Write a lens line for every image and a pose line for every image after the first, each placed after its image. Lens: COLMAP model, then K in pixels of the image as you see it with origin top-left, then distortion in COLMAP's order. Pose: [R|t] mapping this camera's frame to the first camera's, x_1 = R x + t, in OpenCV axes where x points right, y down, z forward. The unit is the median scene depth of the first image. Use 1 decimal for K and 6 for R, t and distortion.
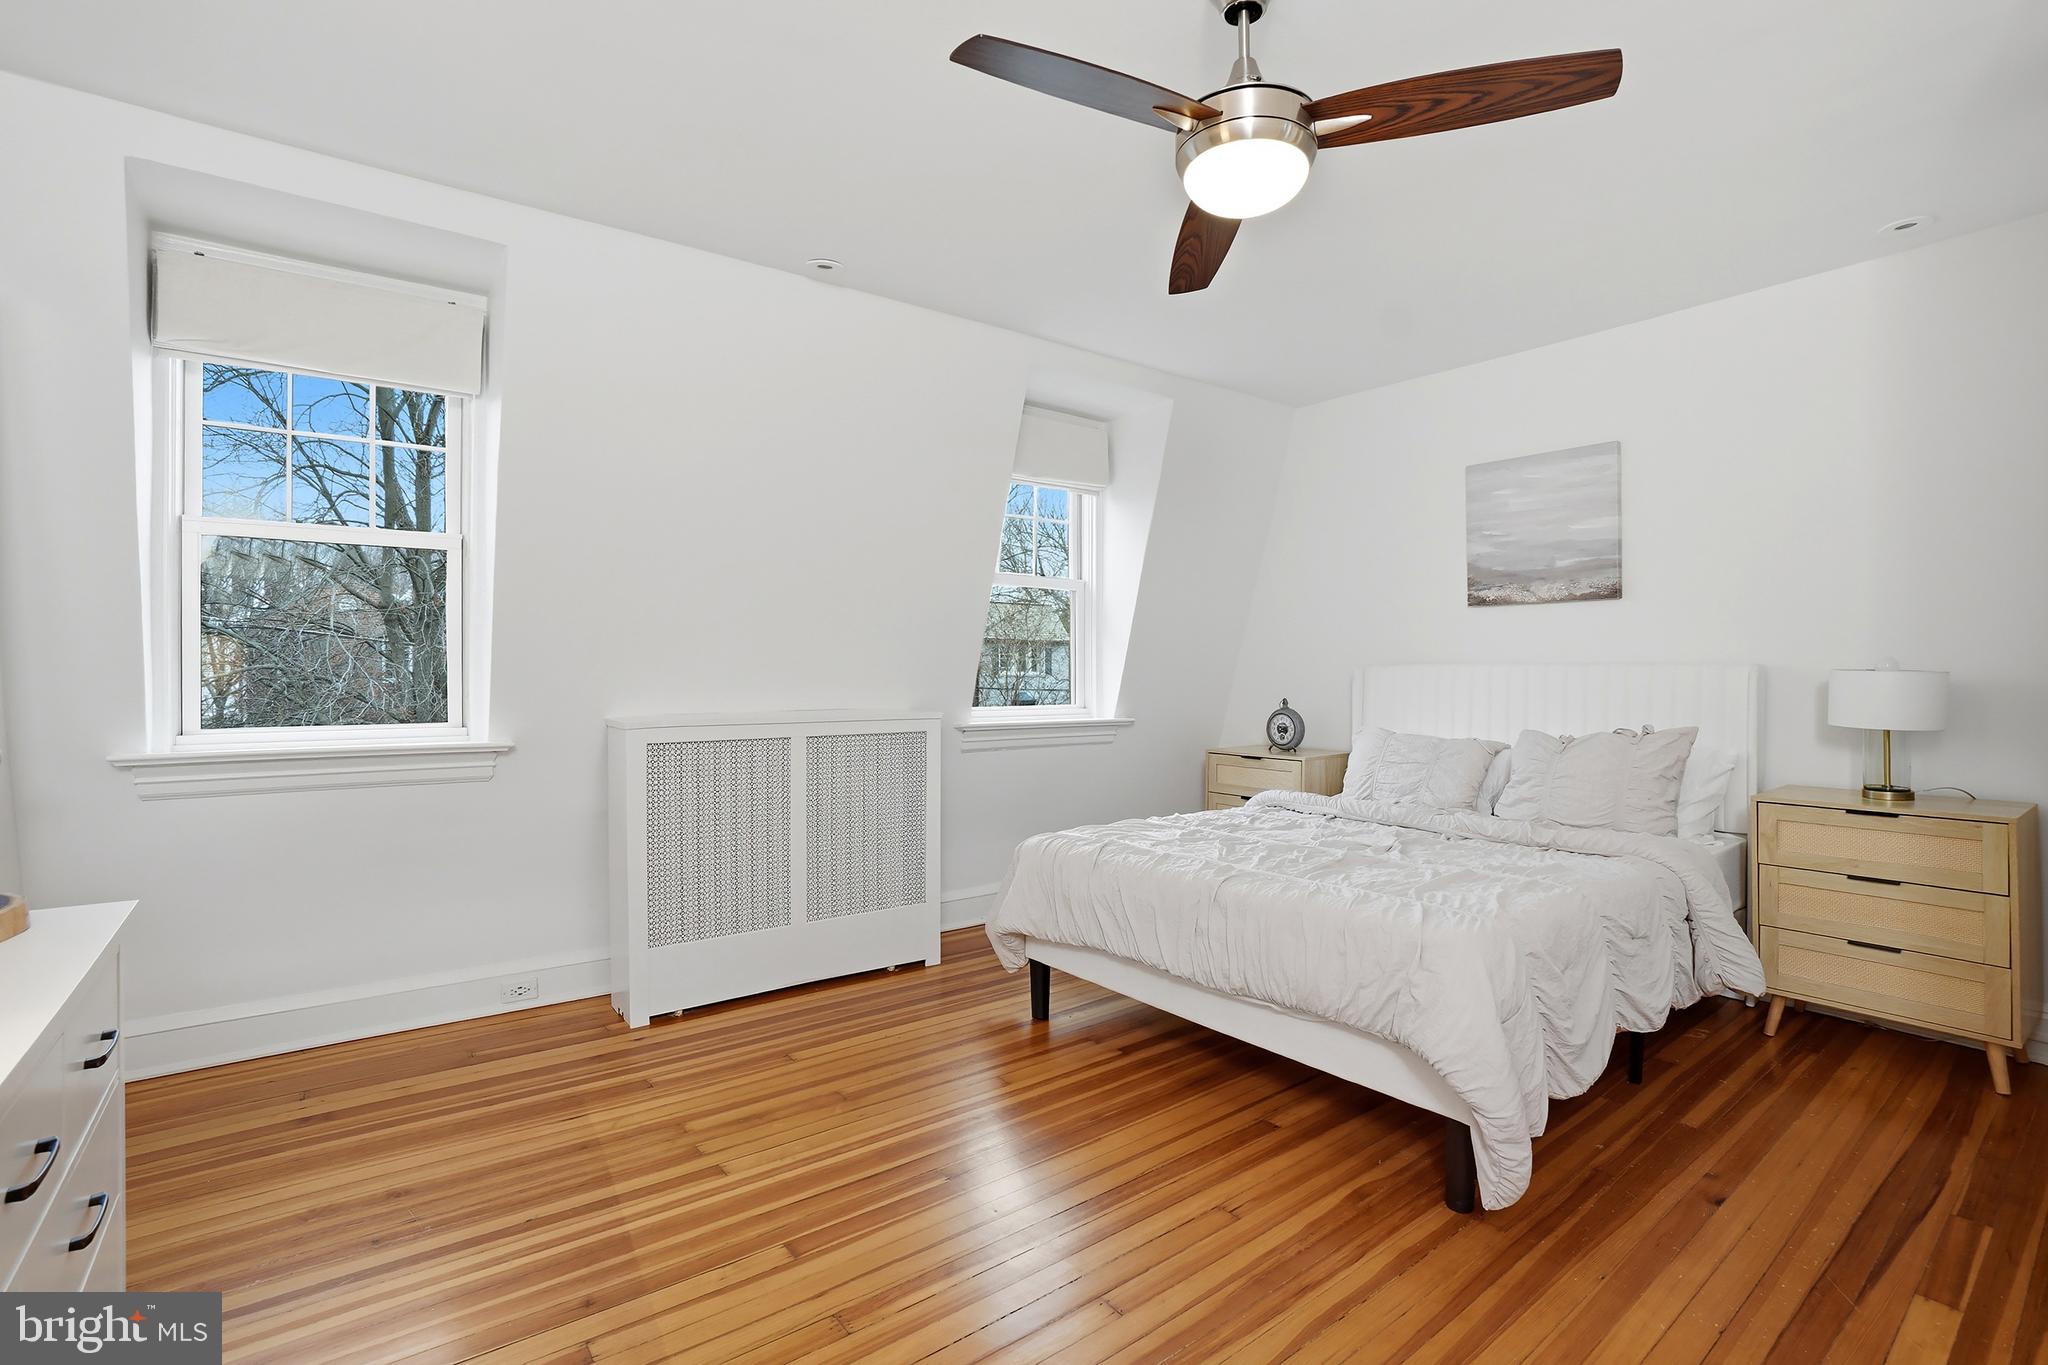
lens RADIAL K [[924.2, 0, 1004.5], [0, 924.2, 664.5], [0, 0, 1]] dist [-0.059717, 0.024962]
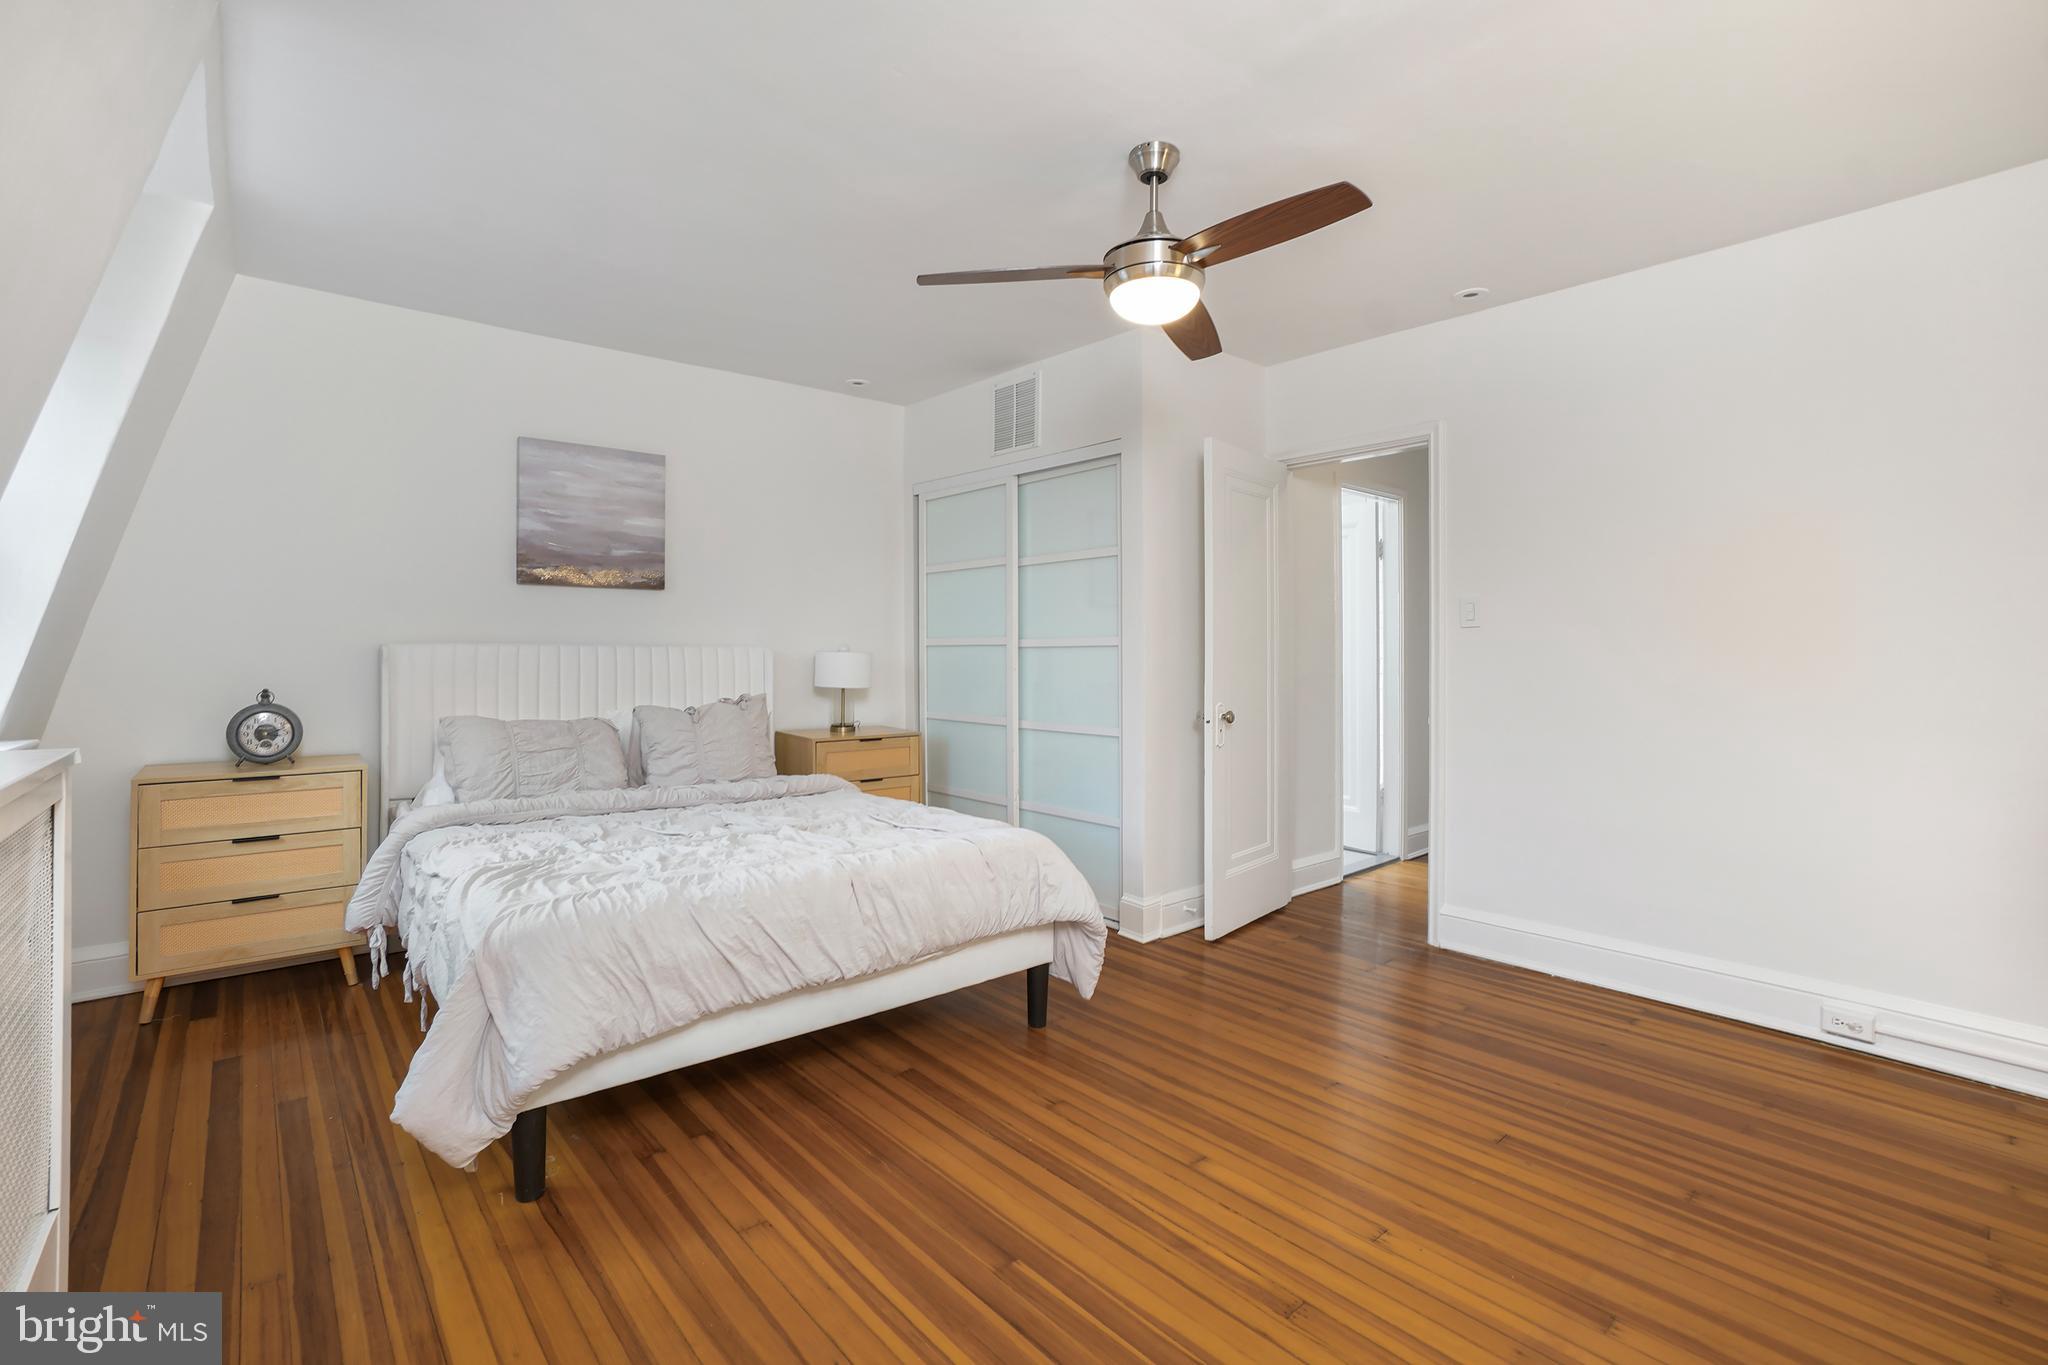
lens RADIAL K [[924.1, 0, 974.2], [0, 924.1, 652.4], [0, 0, 1]] dist [-0.047344, 0.000202]
pose [[-0.030844, 0.000165, 0.999524, -0.593828], [-0.008972, 0.999960, -0.000442, 0.005893], [-0.999484, -0.008981, -0.030841, 0.714660]]
